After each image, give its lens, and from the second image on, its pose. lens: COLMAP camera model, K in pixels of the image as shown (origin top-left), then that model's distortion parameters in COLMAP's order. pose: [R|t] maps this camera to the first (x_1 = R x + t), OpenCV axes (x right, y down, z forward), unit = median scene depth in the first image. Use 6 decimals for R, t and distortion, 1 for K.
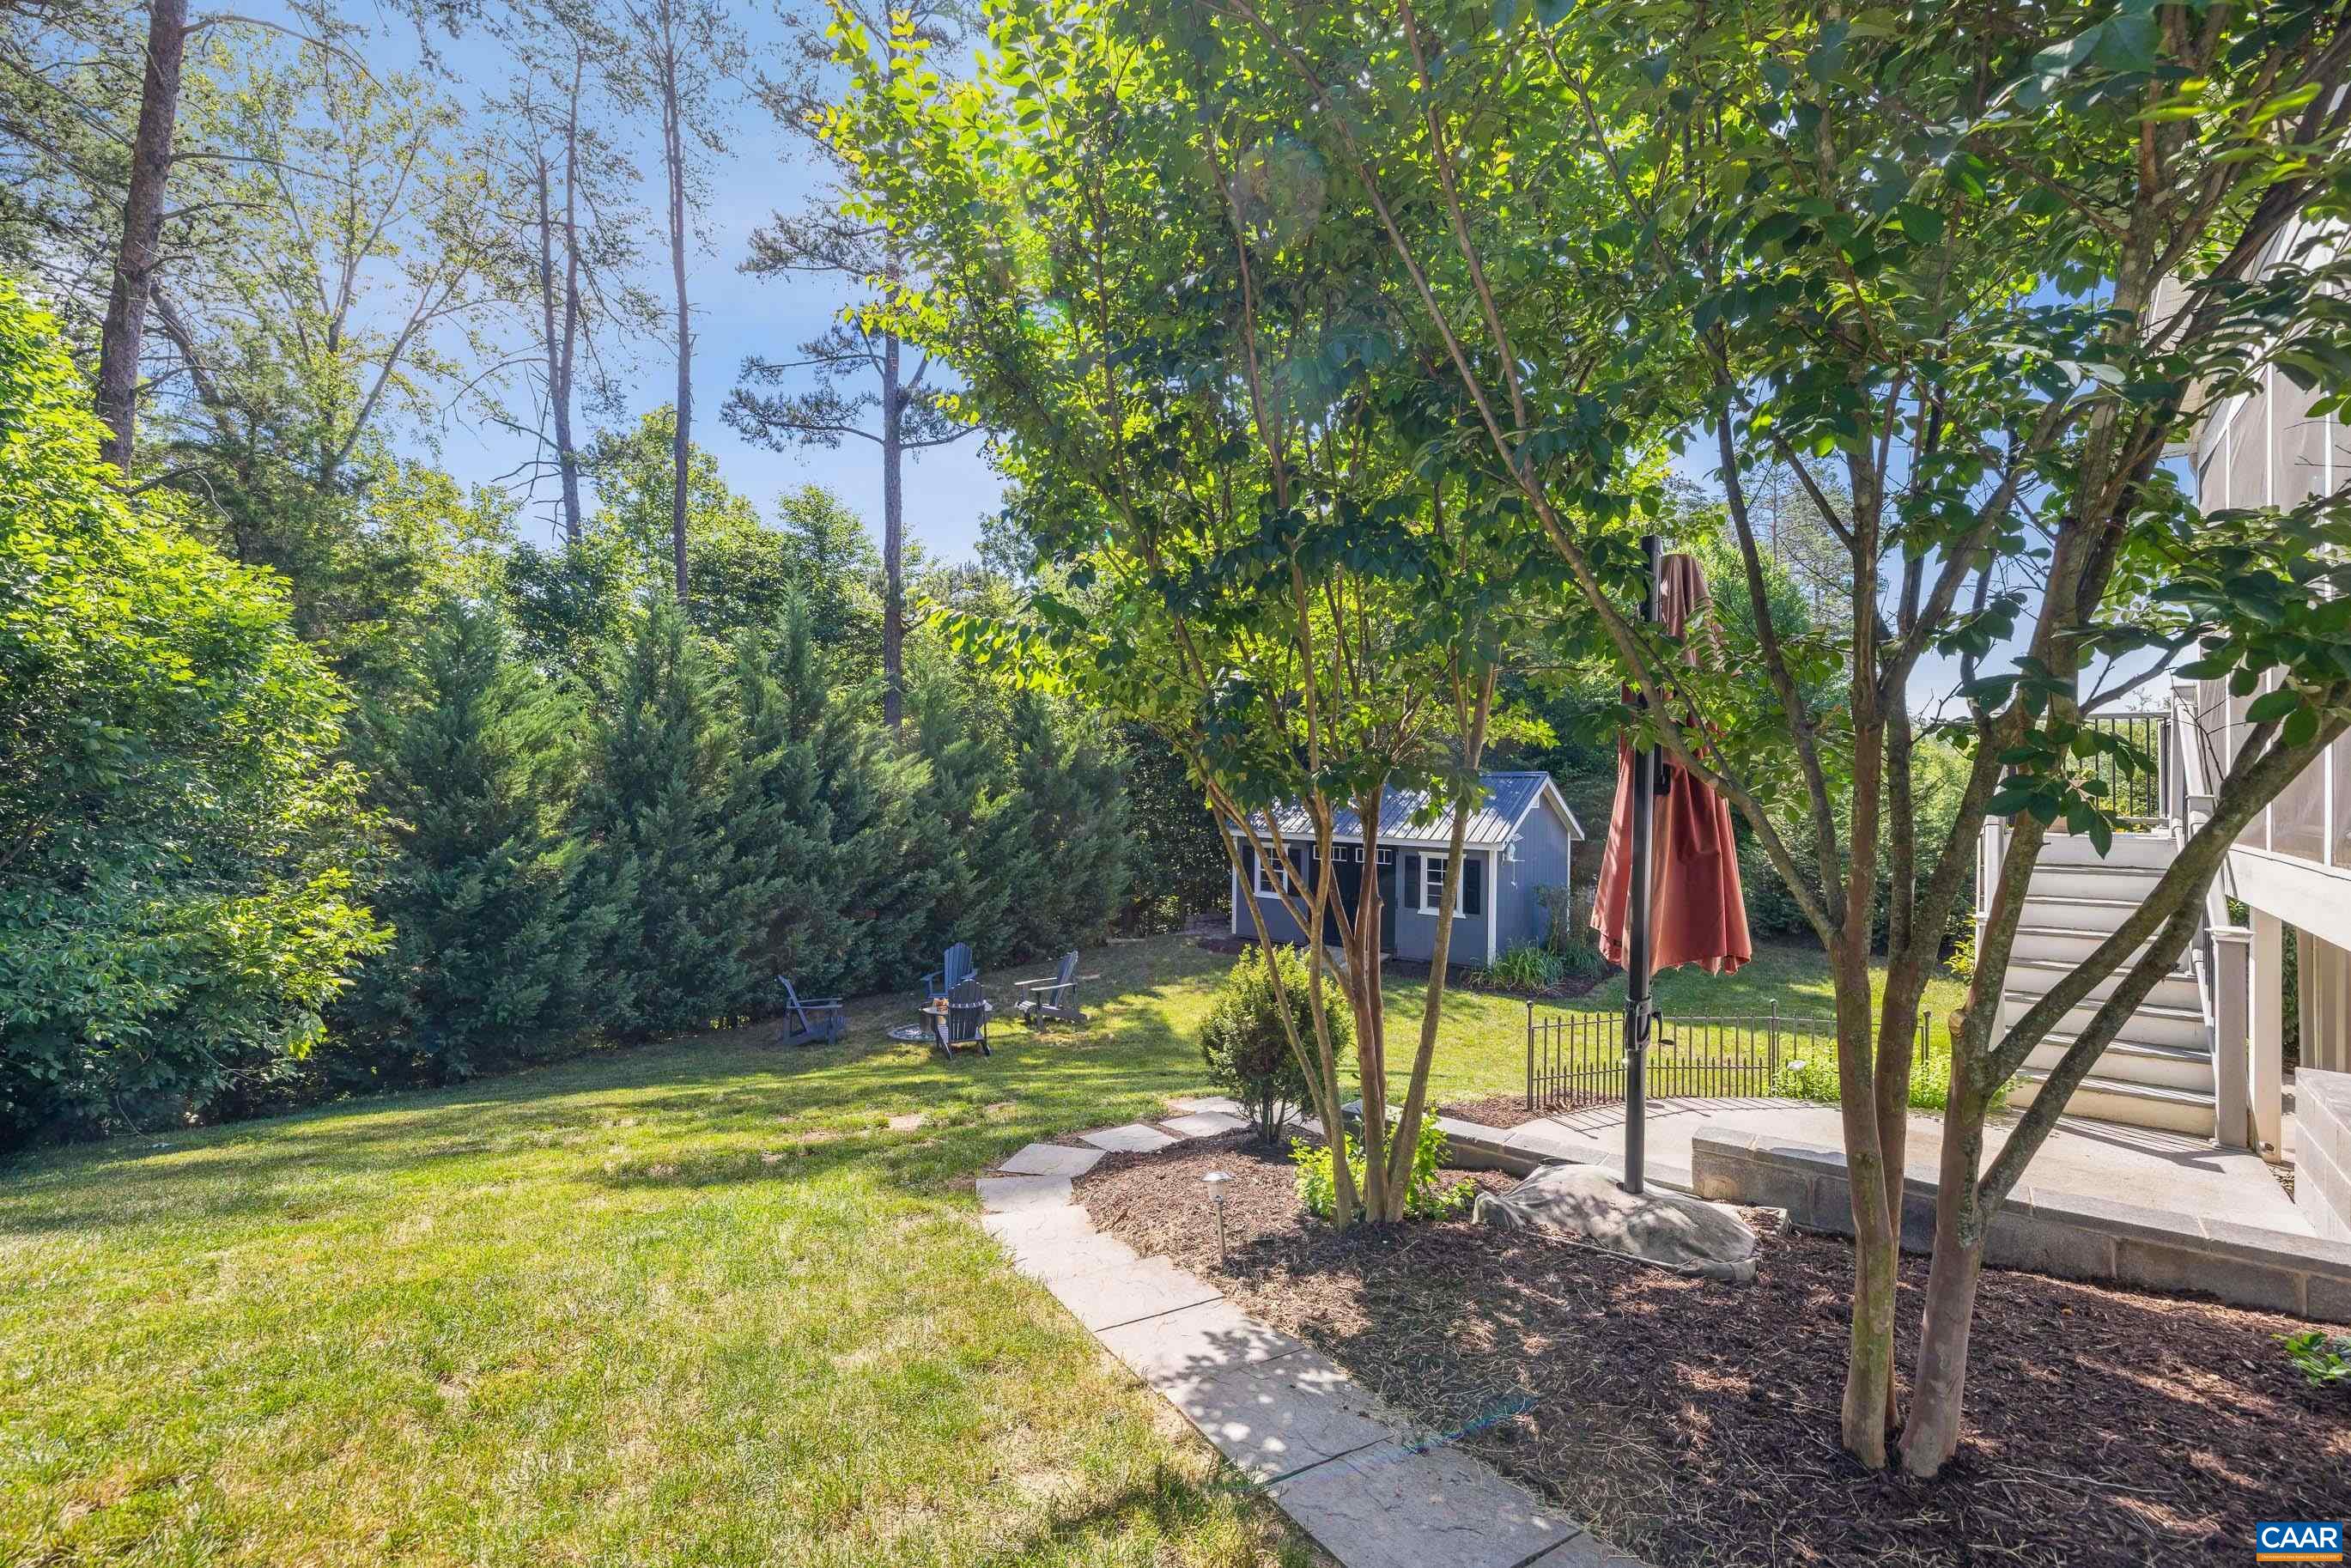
lens RADIAL K [[976.1, 0, 1180.5], [0, 976.1, 764.8], [0, 0, 1]] dist [-0.002266, -0.000155]
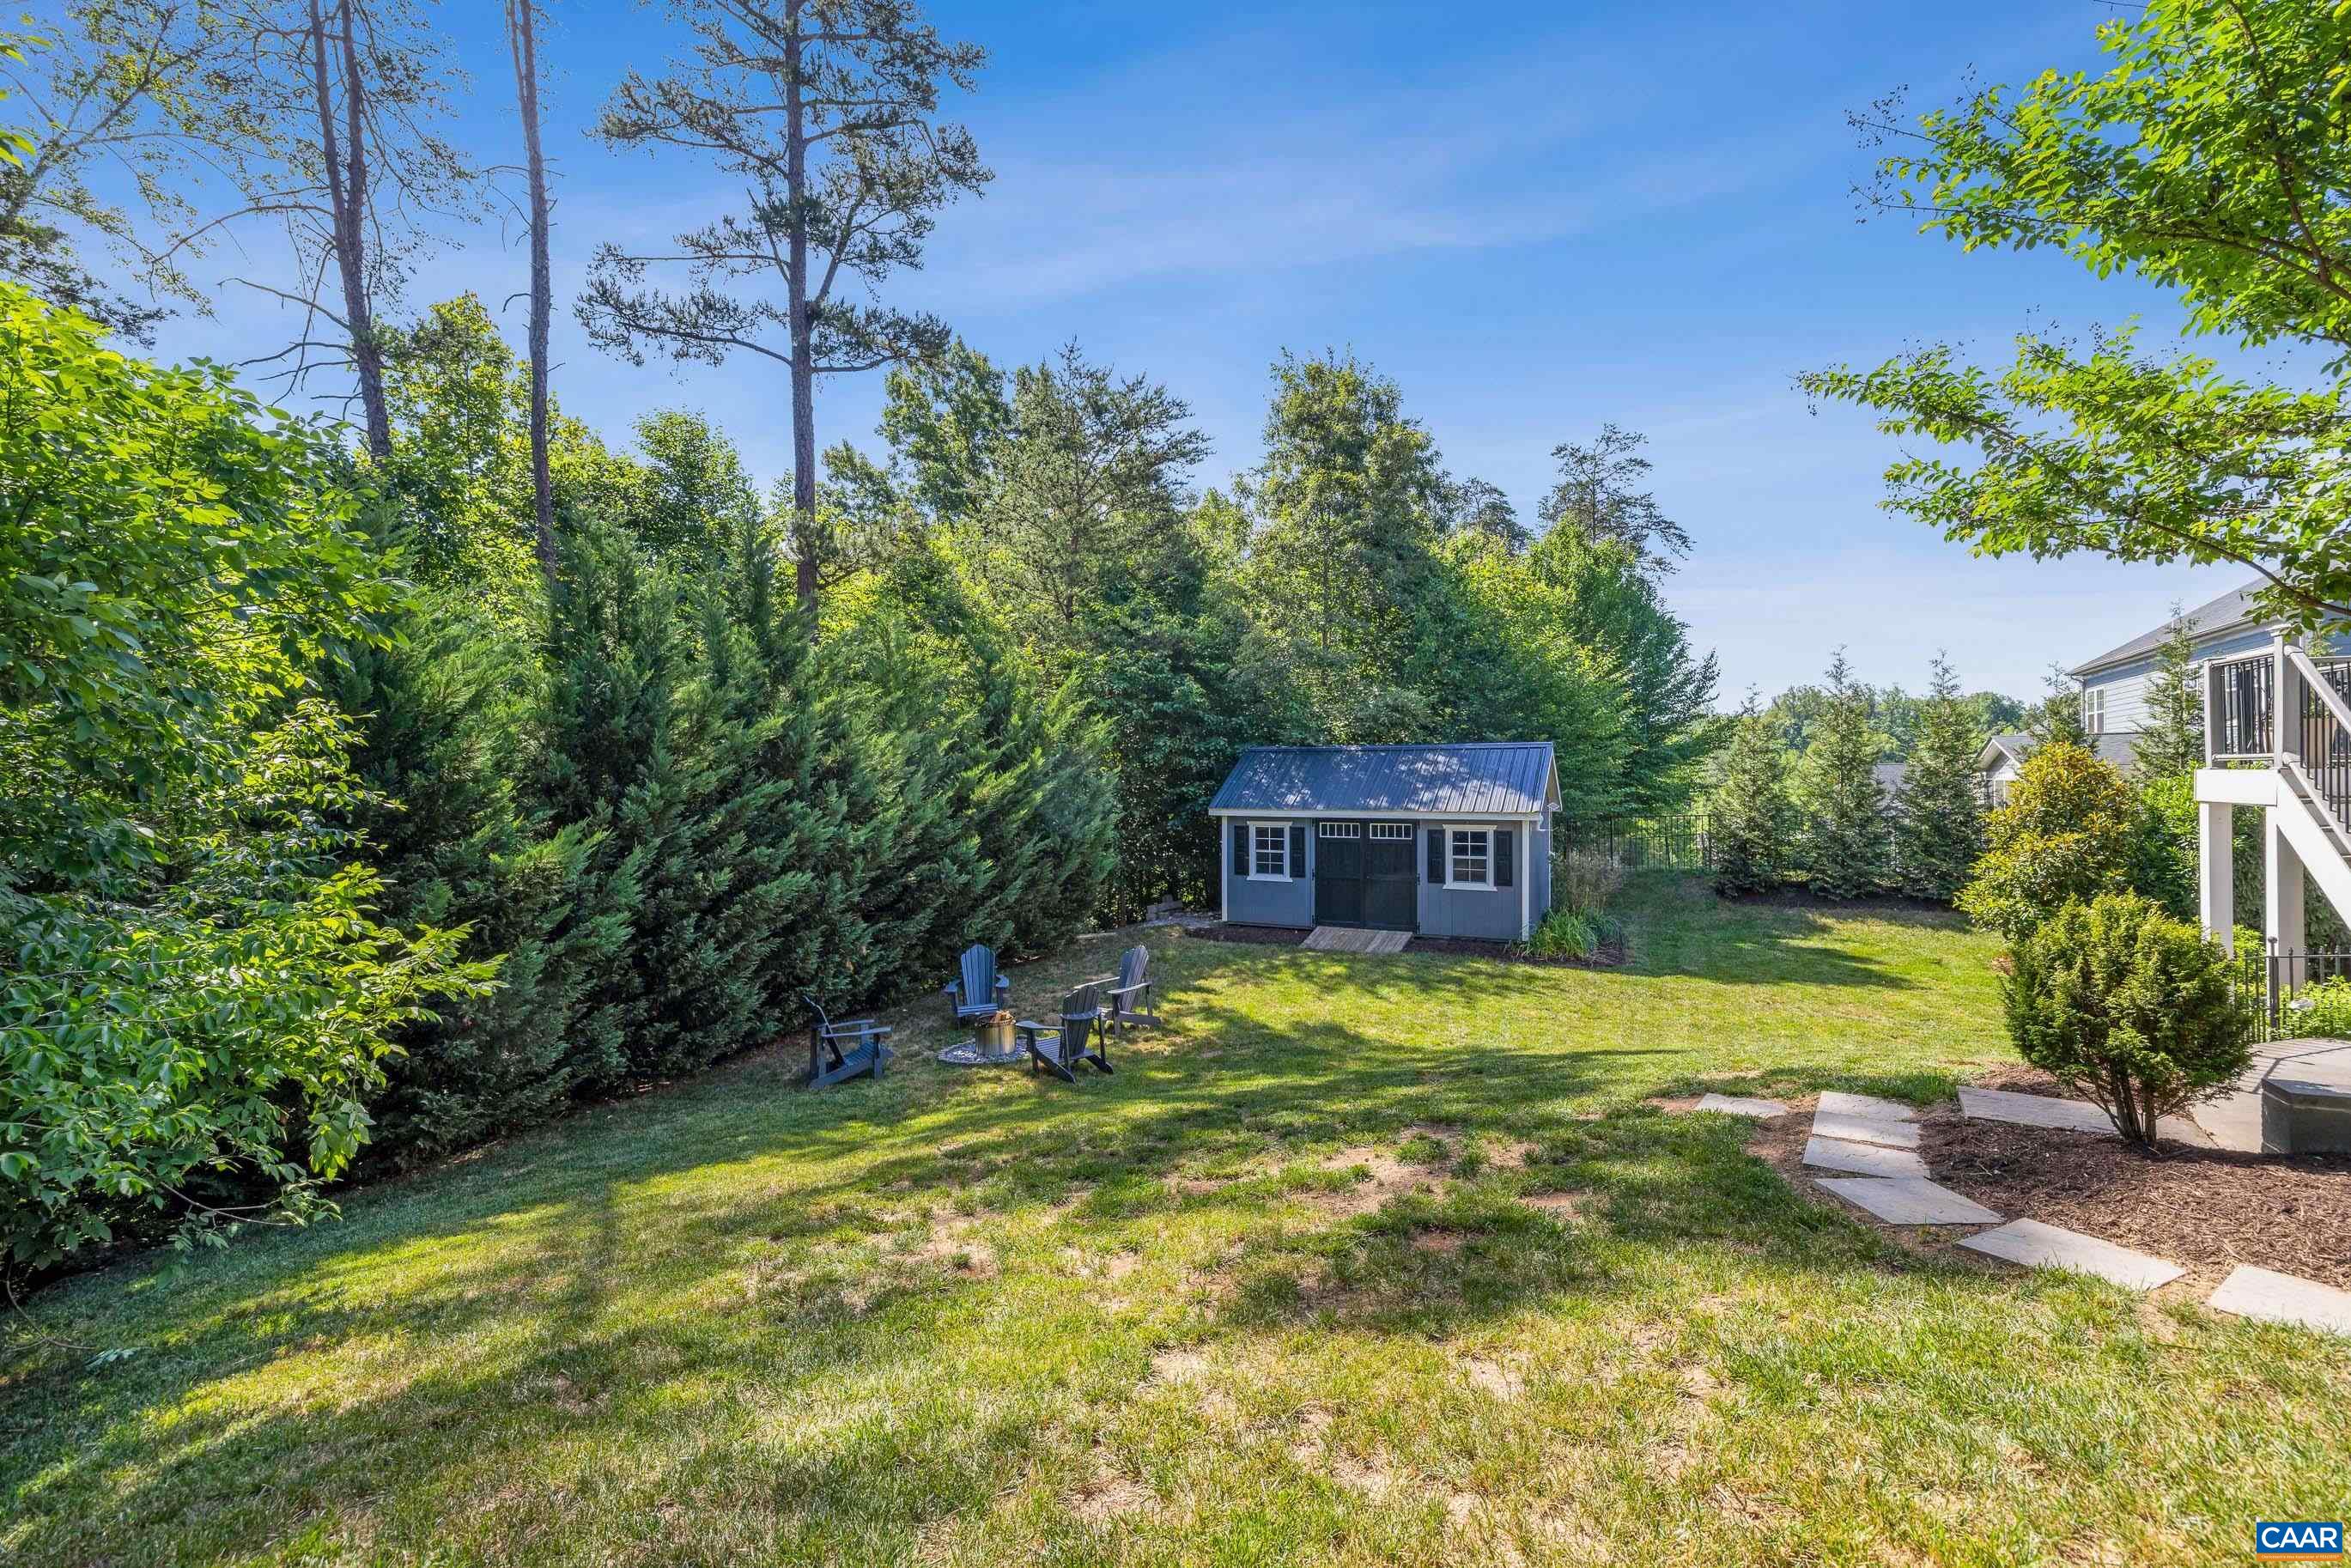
lens RADIAL K [[980.9, 0, 1180.2], [0, 980.9, 771.6], [0, 0, 1]] dist [-0.000365, 0.000144]
pose [[0.969022, -0.013566, 0.246602, -0.217027], [0.011530, 0.999887, 0.009696, 0.020682], [-0.246706, -0.006552, 0.969068, 0.107085]]
